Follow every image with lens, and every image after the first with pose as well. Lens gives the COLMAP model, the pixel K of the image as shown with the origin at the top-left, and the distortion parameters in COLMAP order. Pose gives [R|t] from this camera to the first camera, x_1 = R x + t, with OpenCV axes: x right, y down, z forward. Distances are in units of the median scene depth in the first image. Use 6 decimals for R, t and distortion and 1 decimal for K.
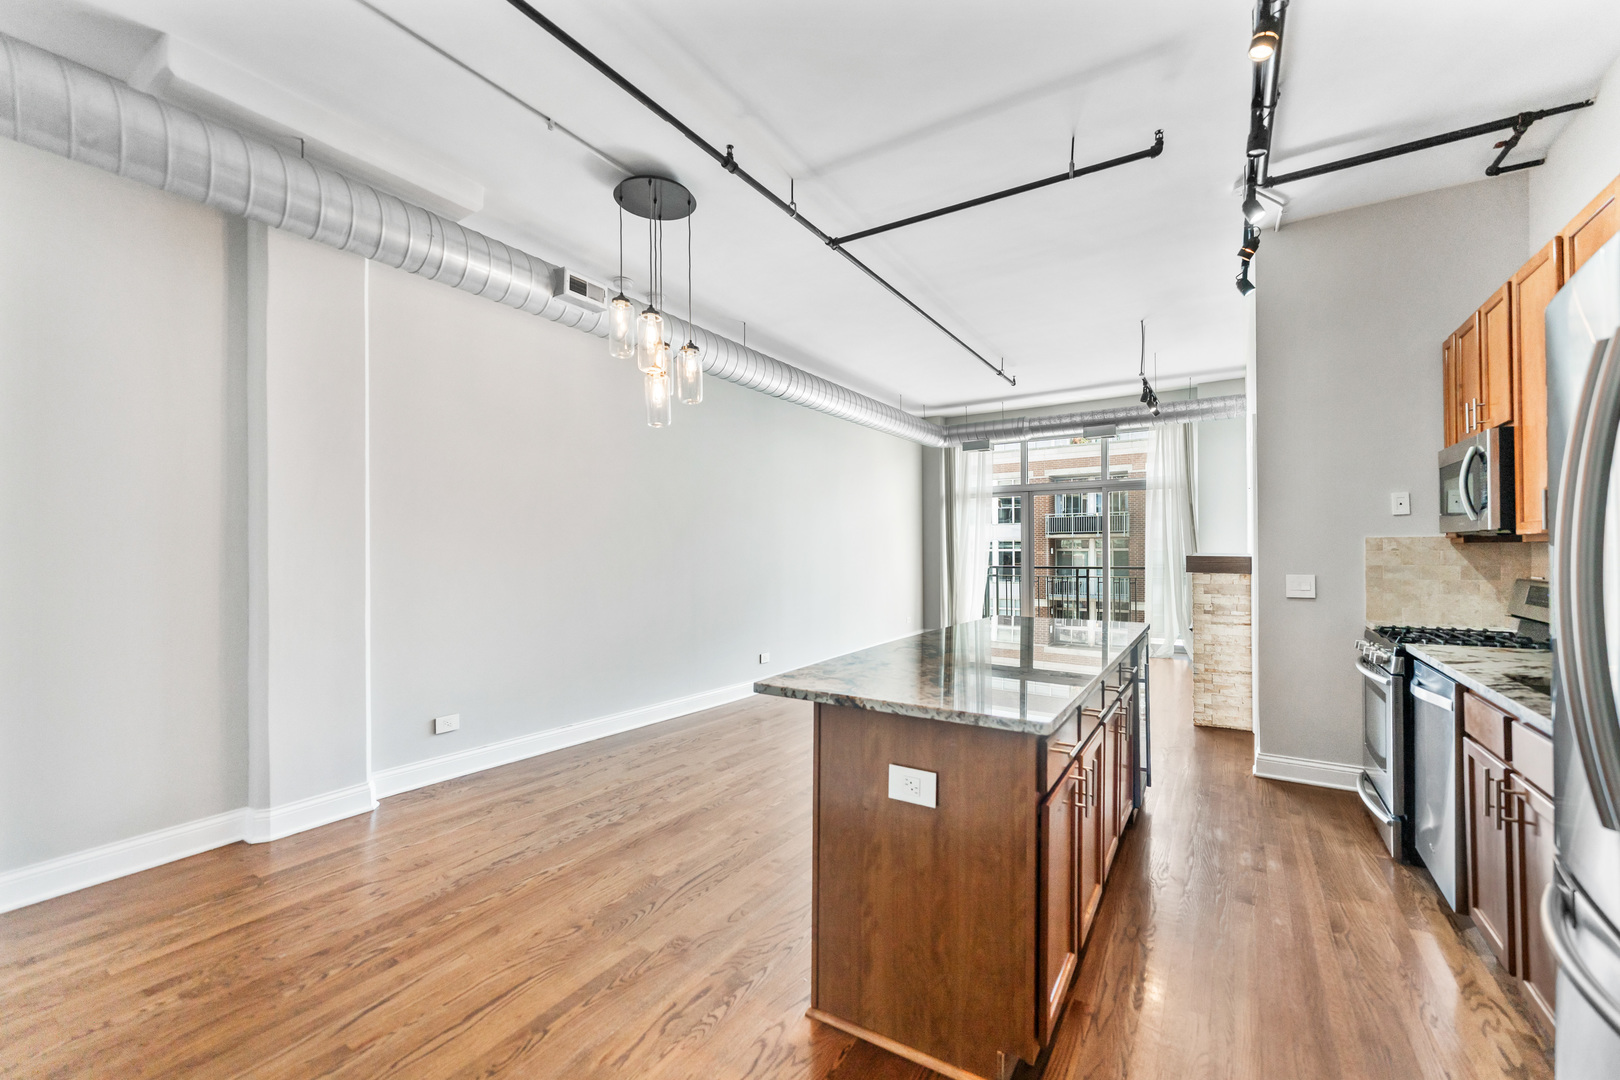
lens RADIAL K [[662.1, 0, 822.9], [0, 662.1, 544.8], [0, 0, 1]] dist [0.001721, 0.000101]
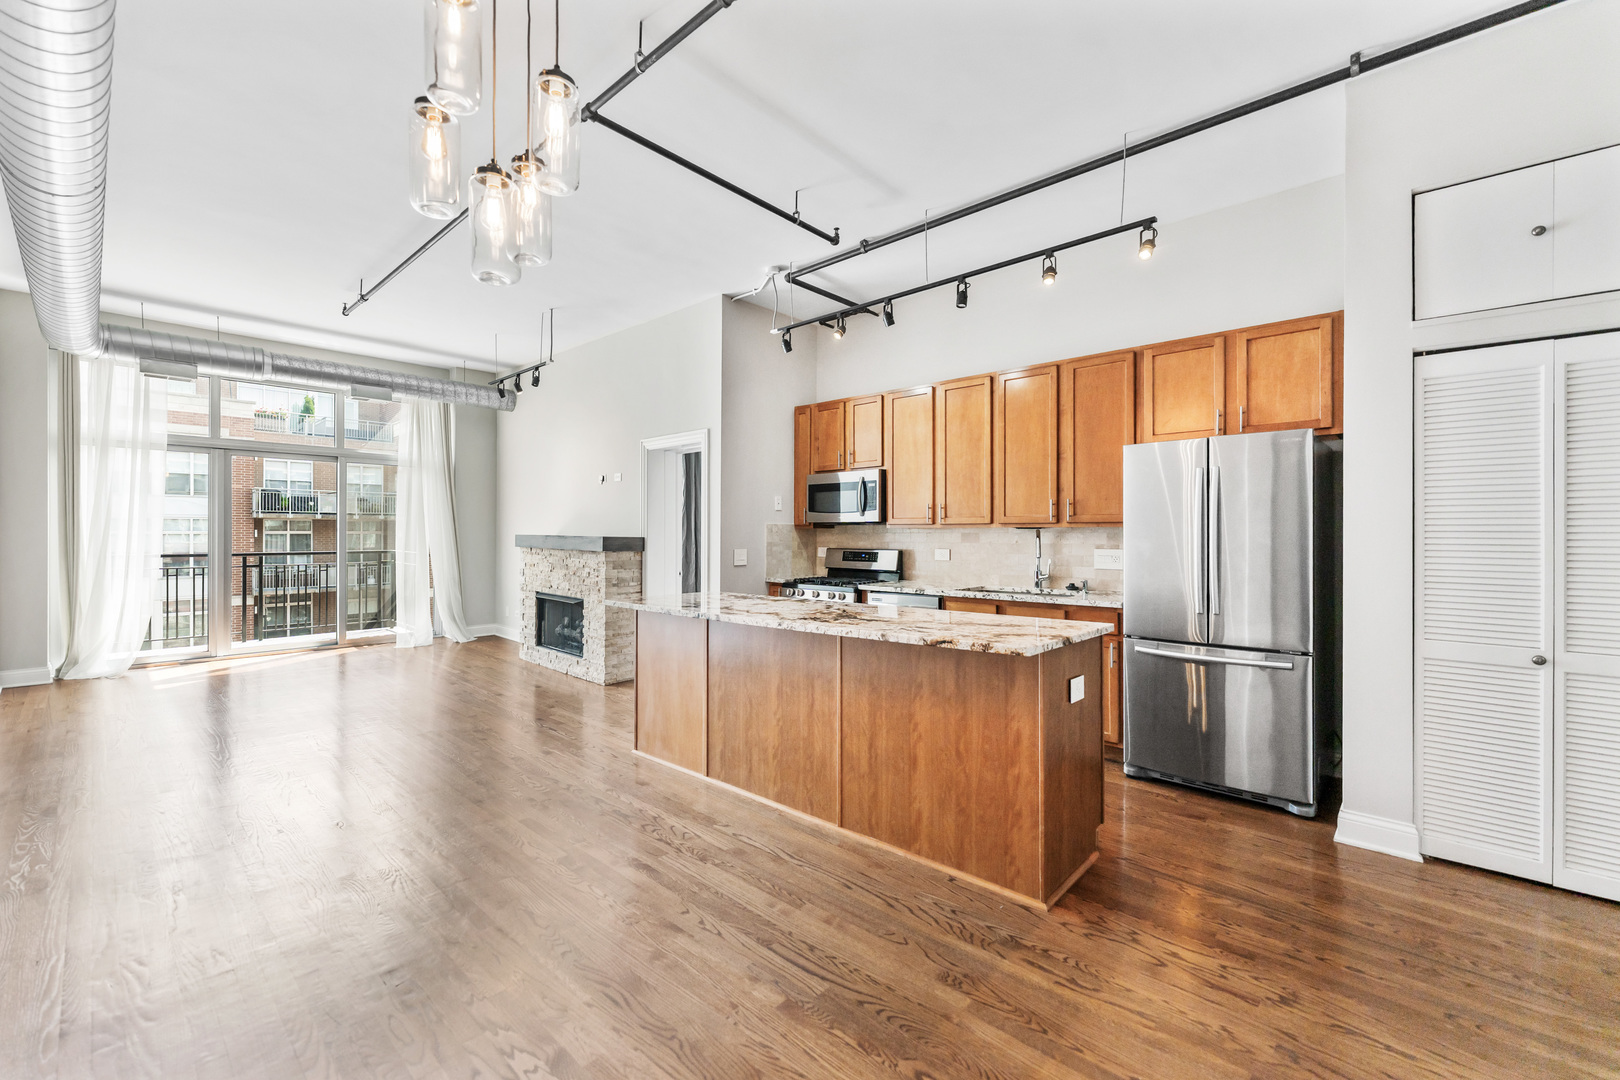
lens RADIAL K [[659.6, 0, 799.3], [0, 659.6, 533.0], [0, 0, 1]] dist [0.000327, -0.000182]
pose [[0.203159, 0.004365, 0.979136, -0.483675], [-0.010467, 0.999943, -0.002286, 0.009826], [-0.979090, -0.009785, 0.203193, 0.449638]]
